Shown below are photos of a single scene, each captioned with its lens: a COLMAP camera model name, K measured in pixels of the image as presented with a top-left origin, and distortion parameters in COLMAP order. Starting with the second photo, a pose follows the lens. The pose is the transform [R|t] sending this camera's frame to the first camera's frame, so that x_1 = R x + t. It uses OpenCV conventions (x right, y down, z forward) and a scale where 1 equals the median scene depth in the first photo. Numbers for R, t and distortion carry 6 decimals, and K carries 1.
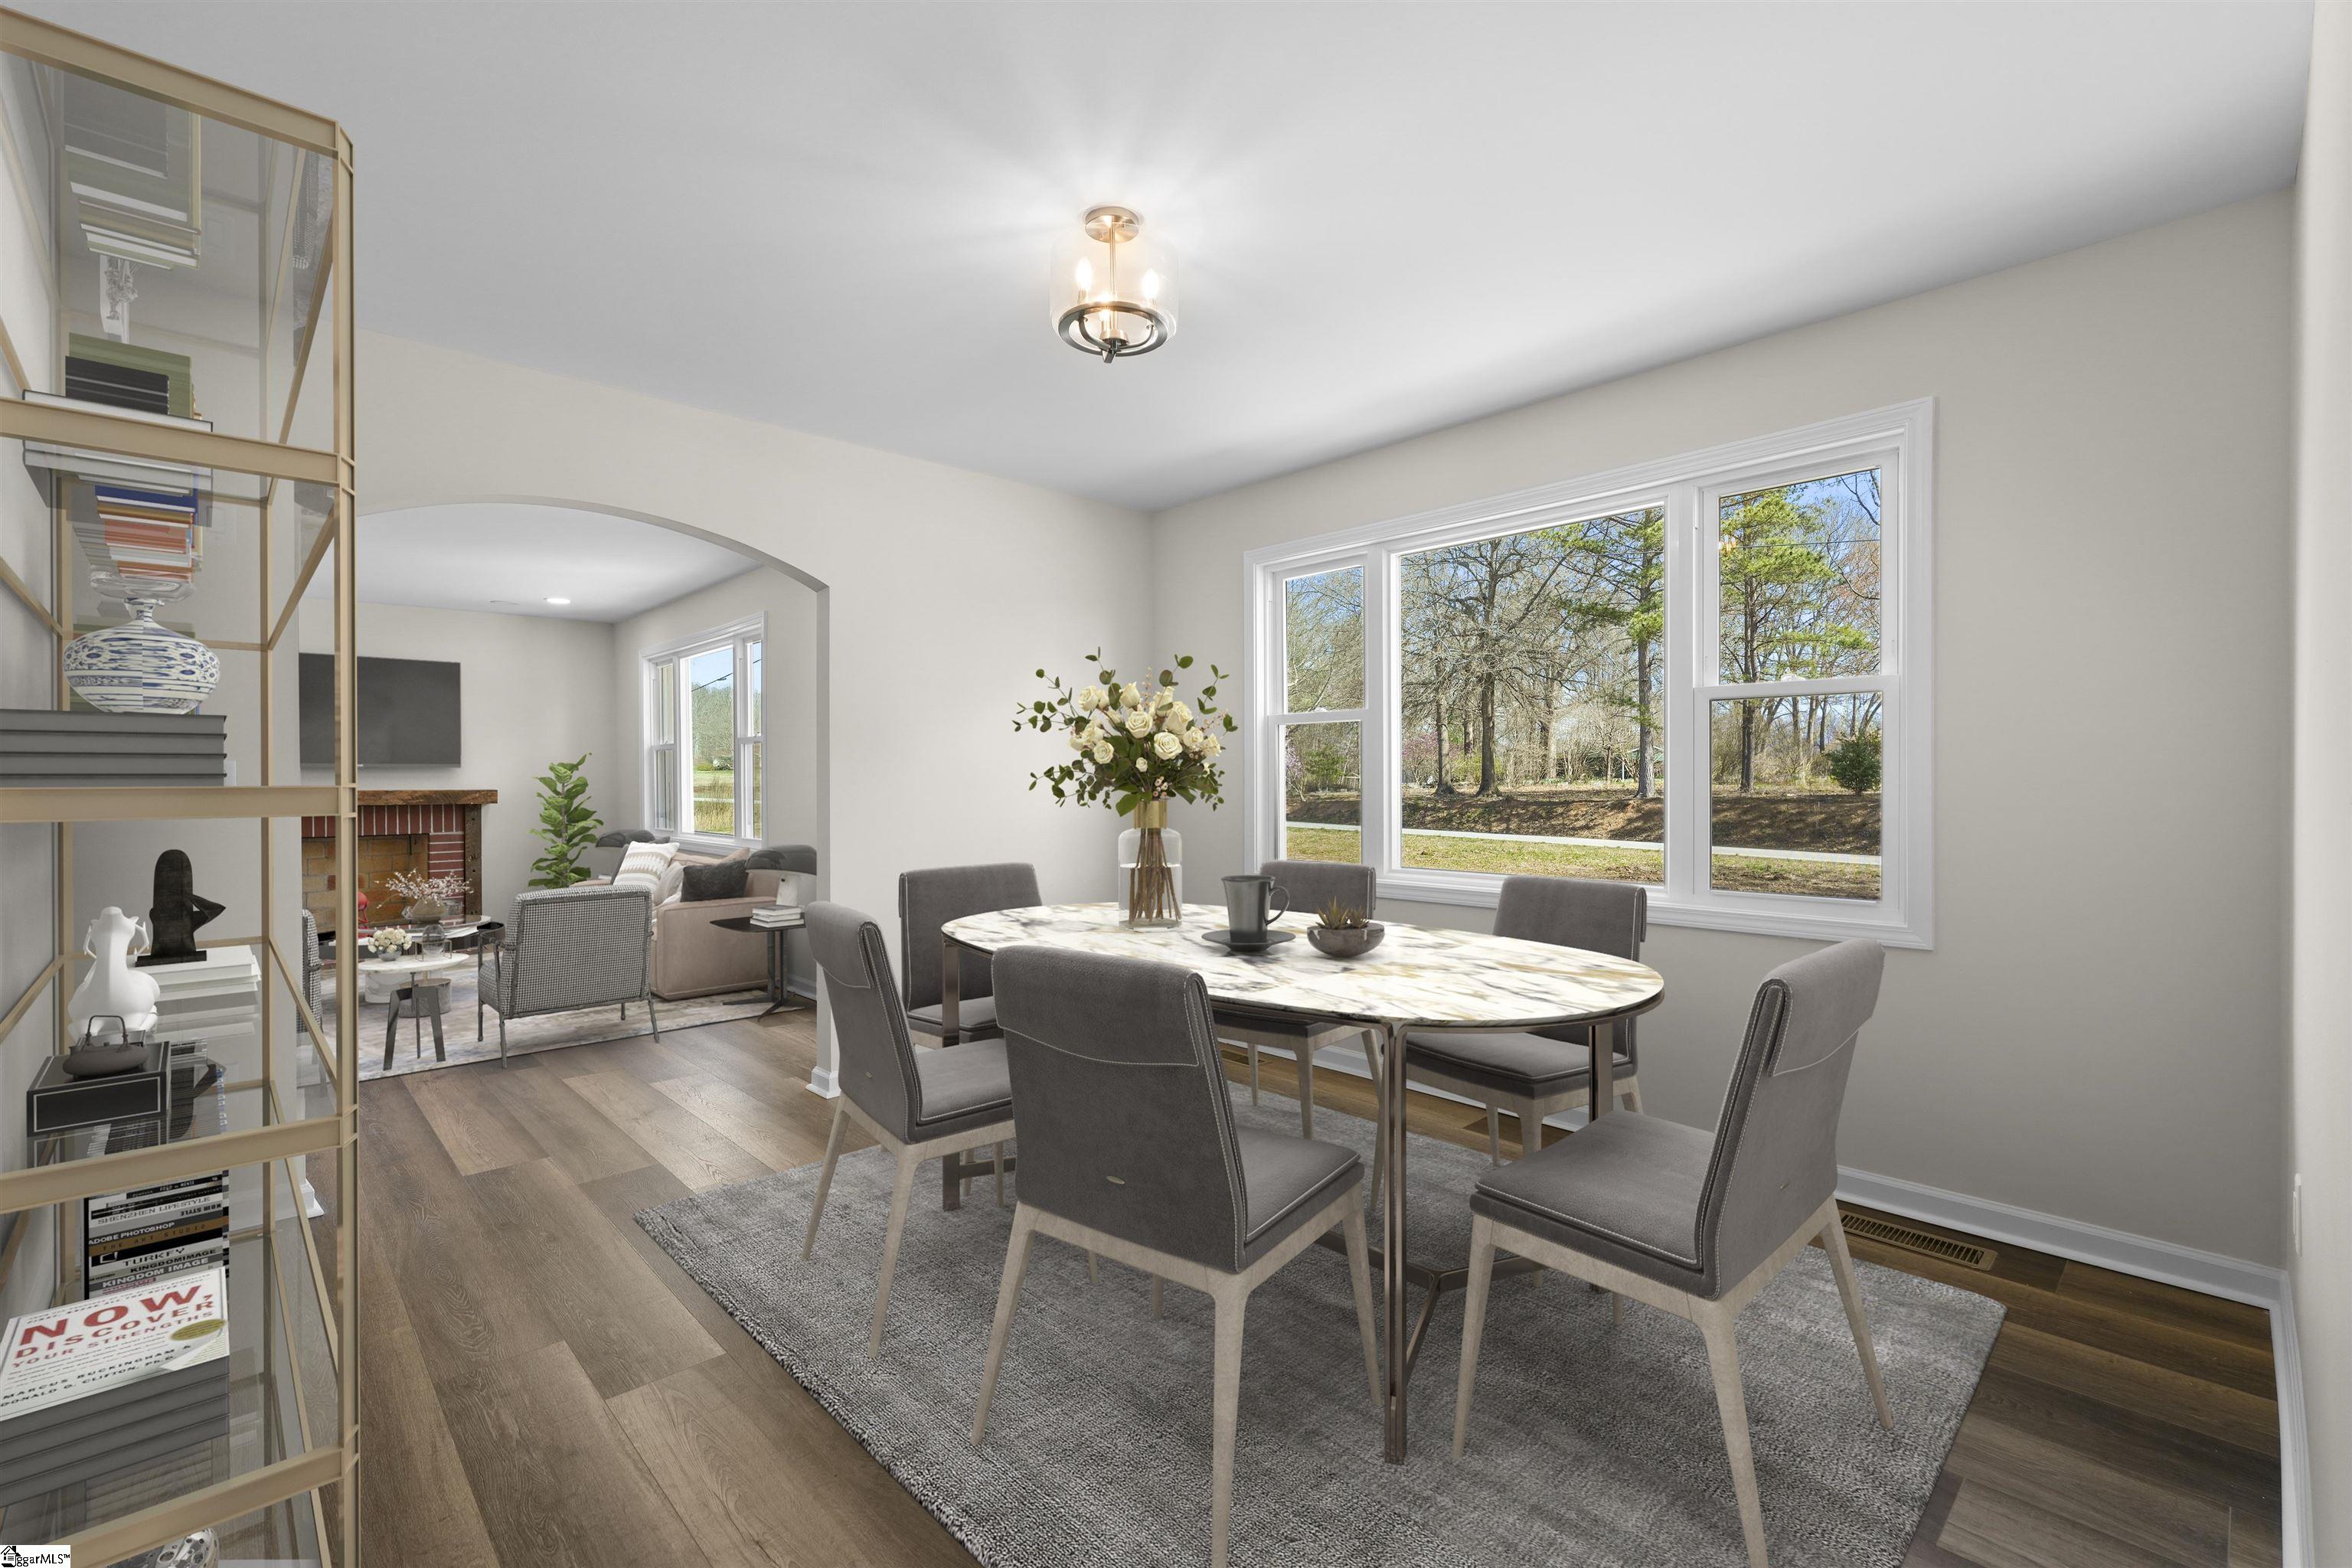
lens RADIAL K [[1030.1, 0, 1156.9], [0, 1030.1, 801.8], [0, 0, 1]] dist [0.002202, 0.000030]
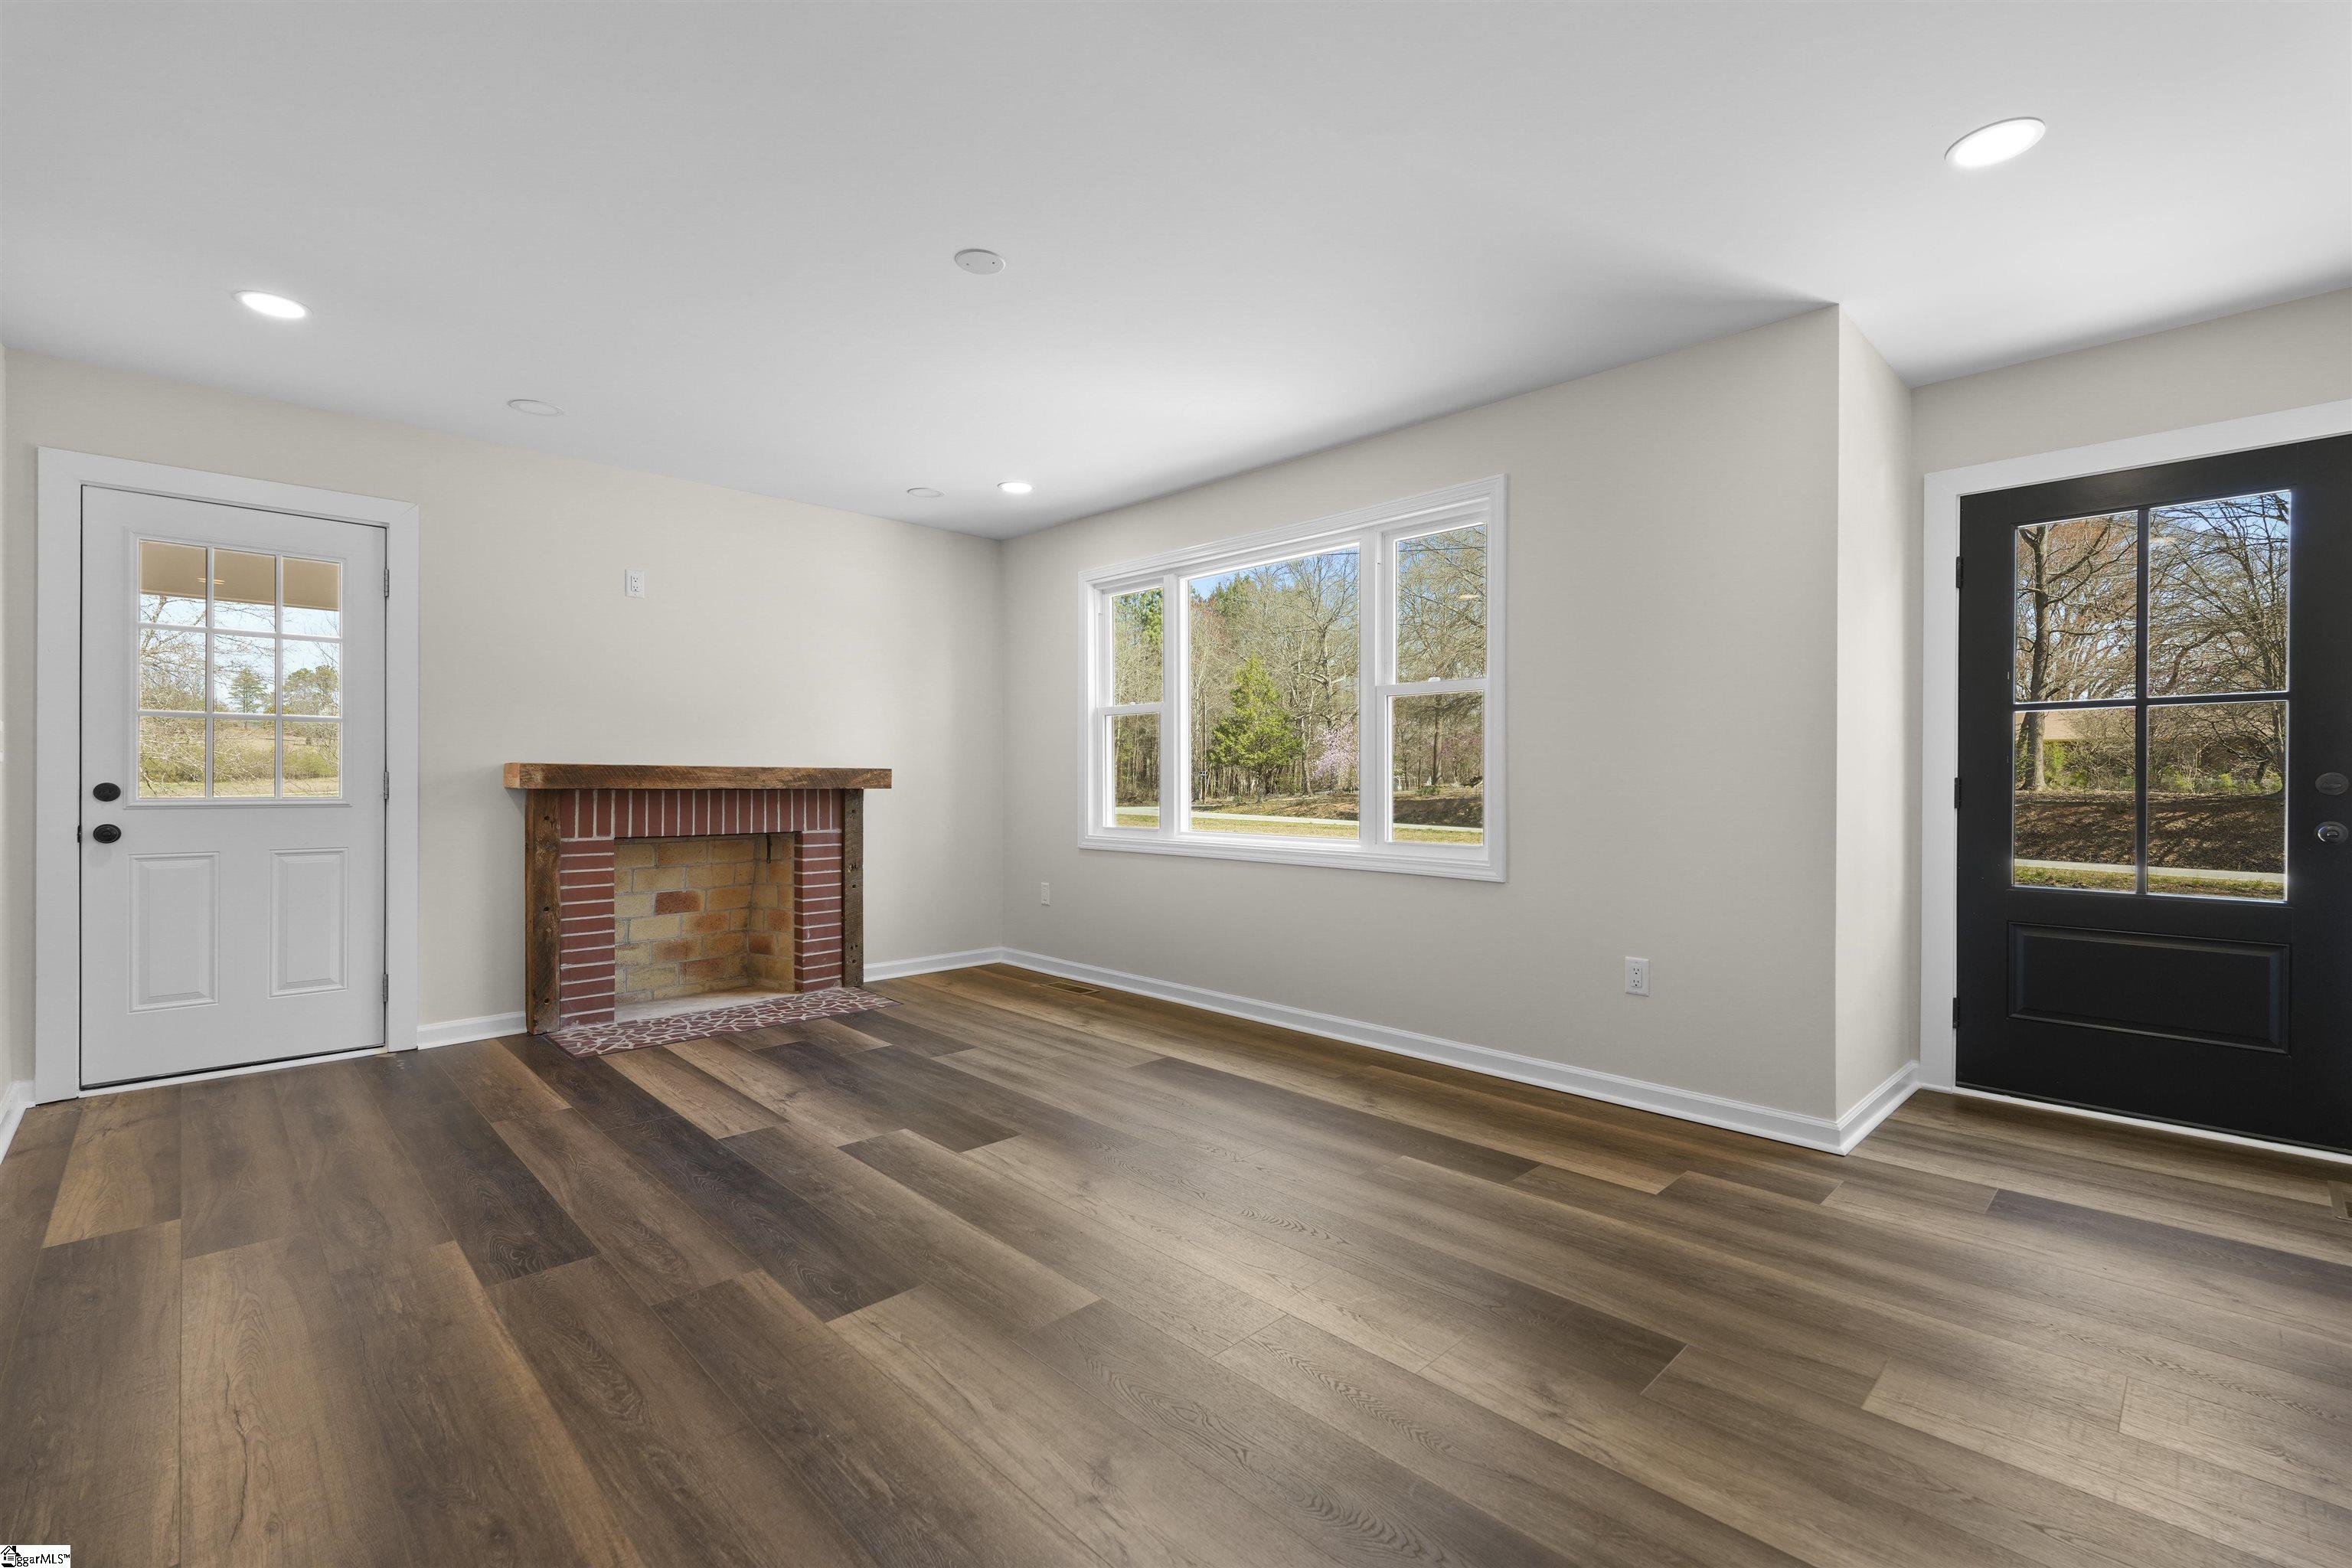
lens RADIAL K [[1022.5, 0, 1178.1], [0, 1022.5, 784.4], [0, 0, 1]] dist [0.002029, 0.000516]
pose [[0.999800, -0.013680, 0.014601, -0.199468], [0.013597, 0.999891, 0.005807, -0.001003], [-0.014679, -0.005608, 0.999877, 0.132242]]
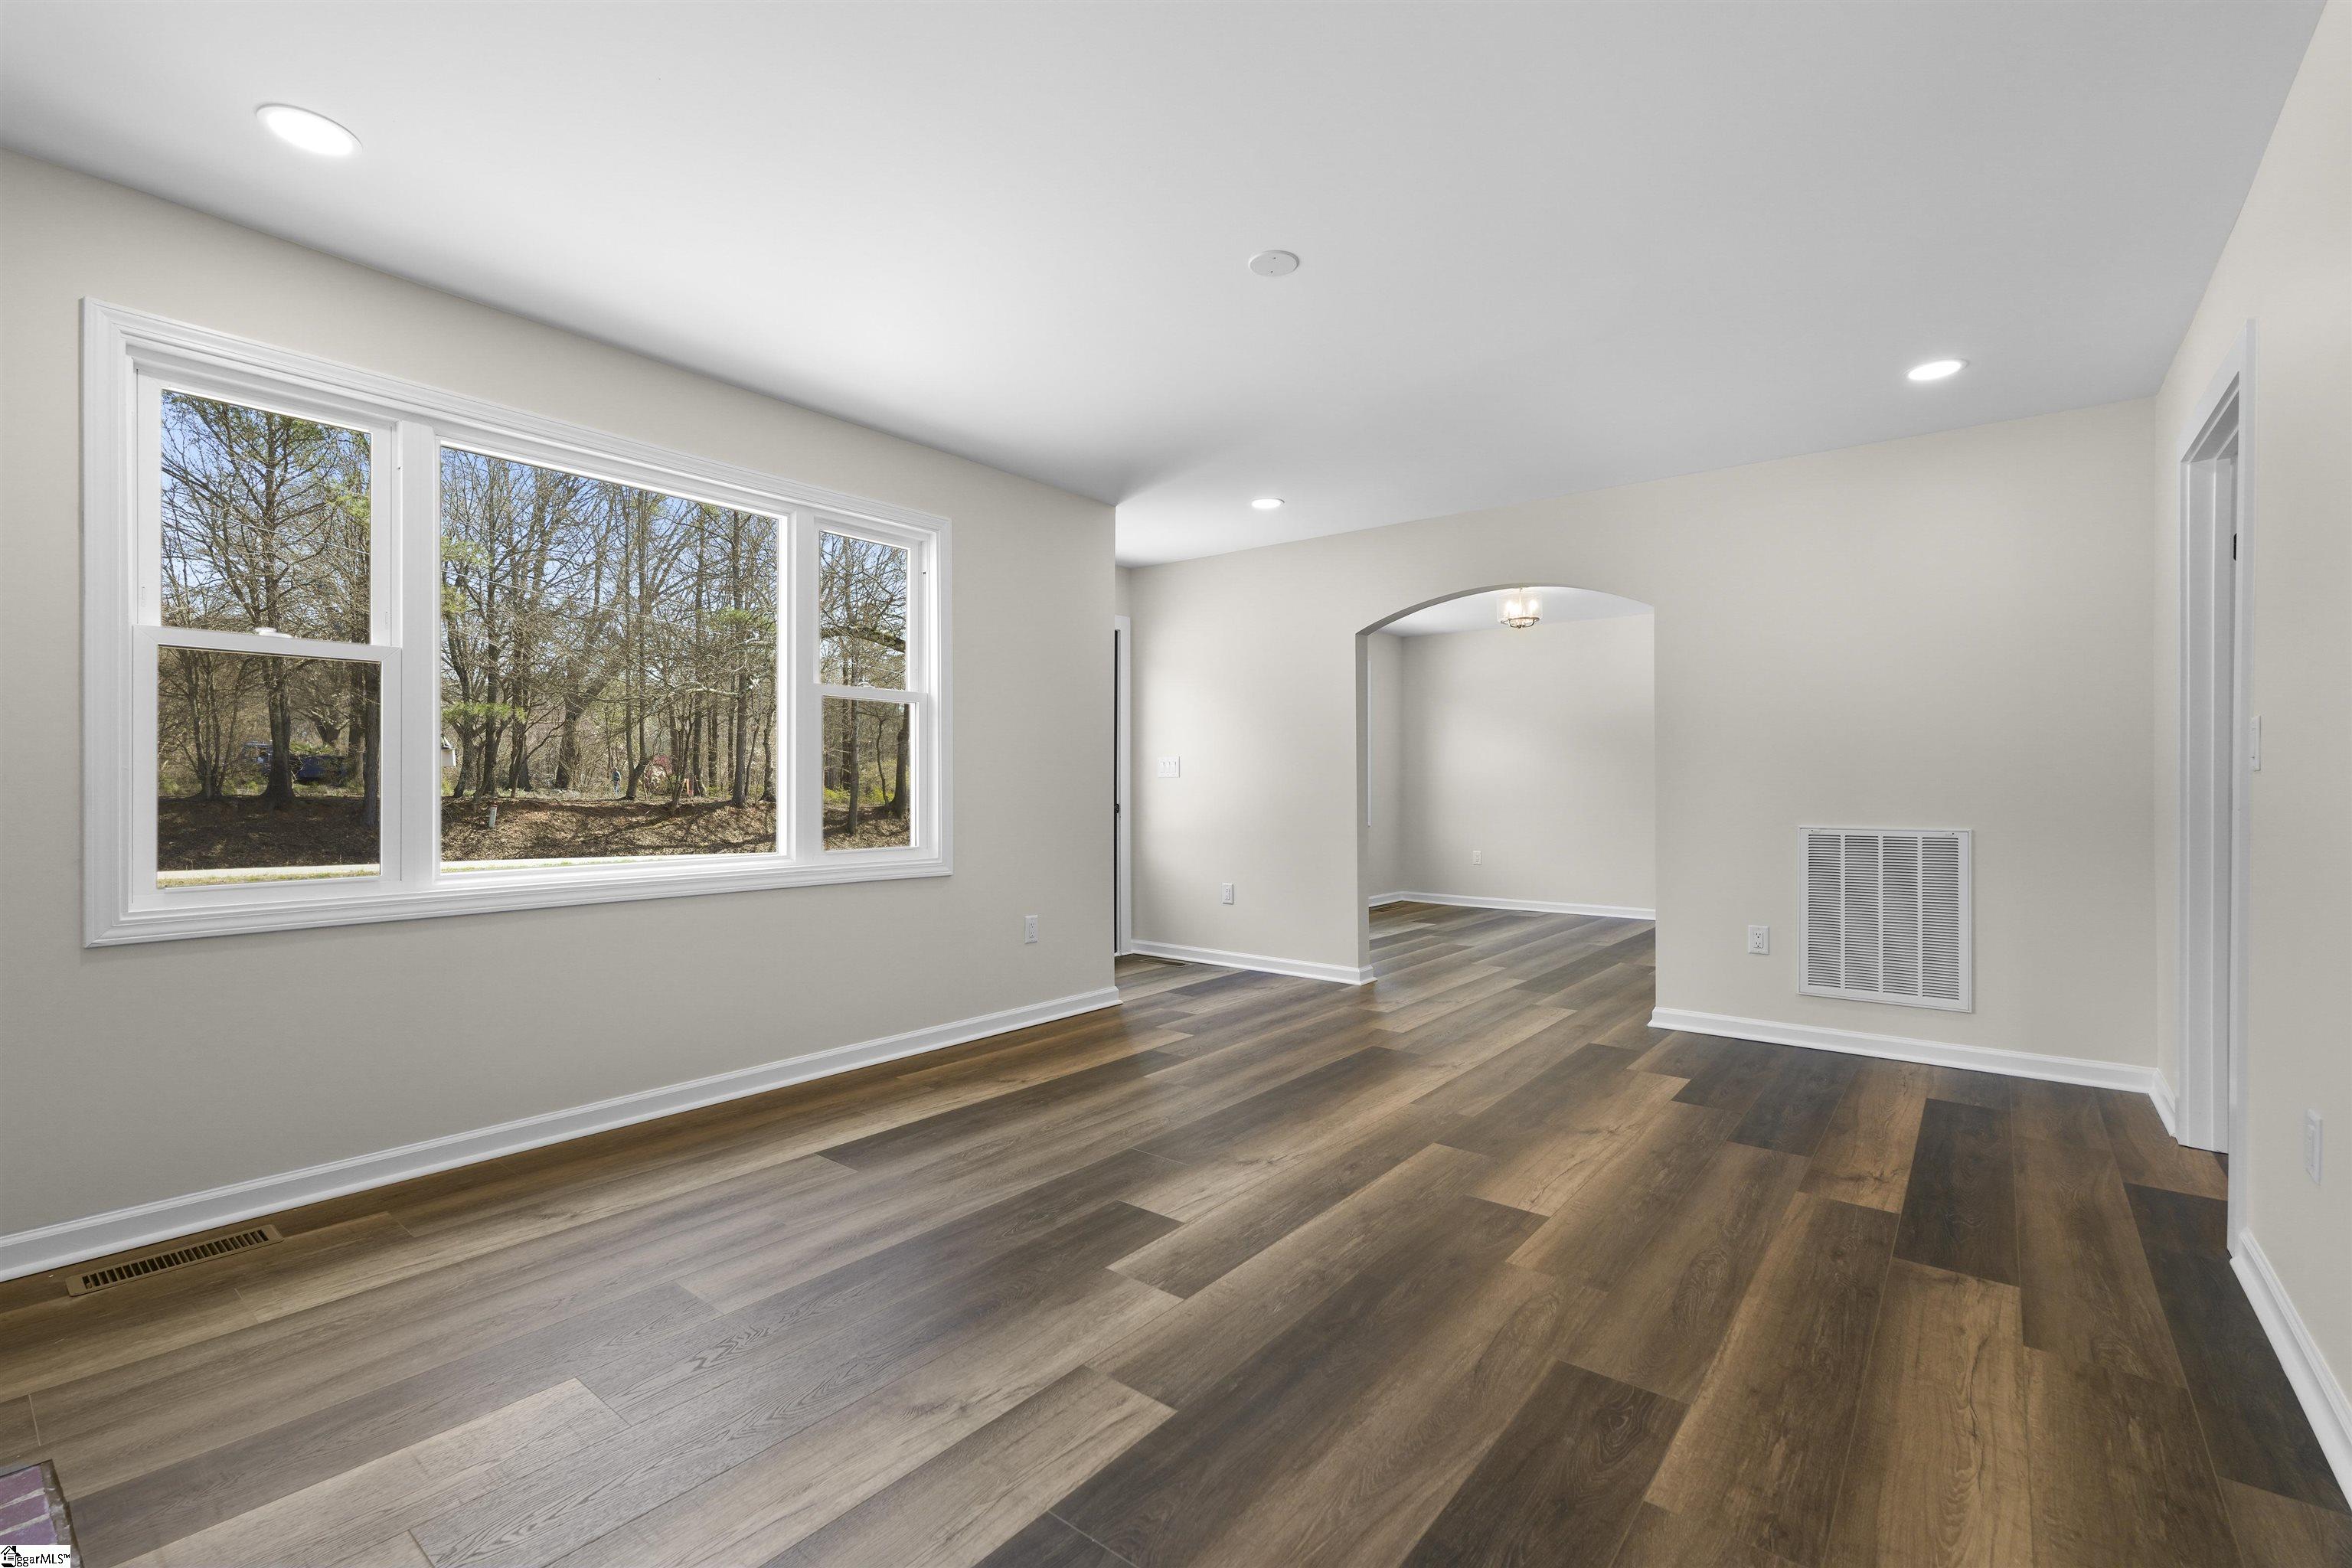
lens RADIAL K [[1022.5, 0, 1178.1], [0, 1022.5, 784.4], [0, 0, 1]] dist [0.002029, 0.000516]
pose [[-0.140856, -0.013511, 0.989938, -1.791592], [-0.005403, 0.999902, 0.012878, -0.024290], [-0.990015, -0.003535, -0.140915, 1.848649]]
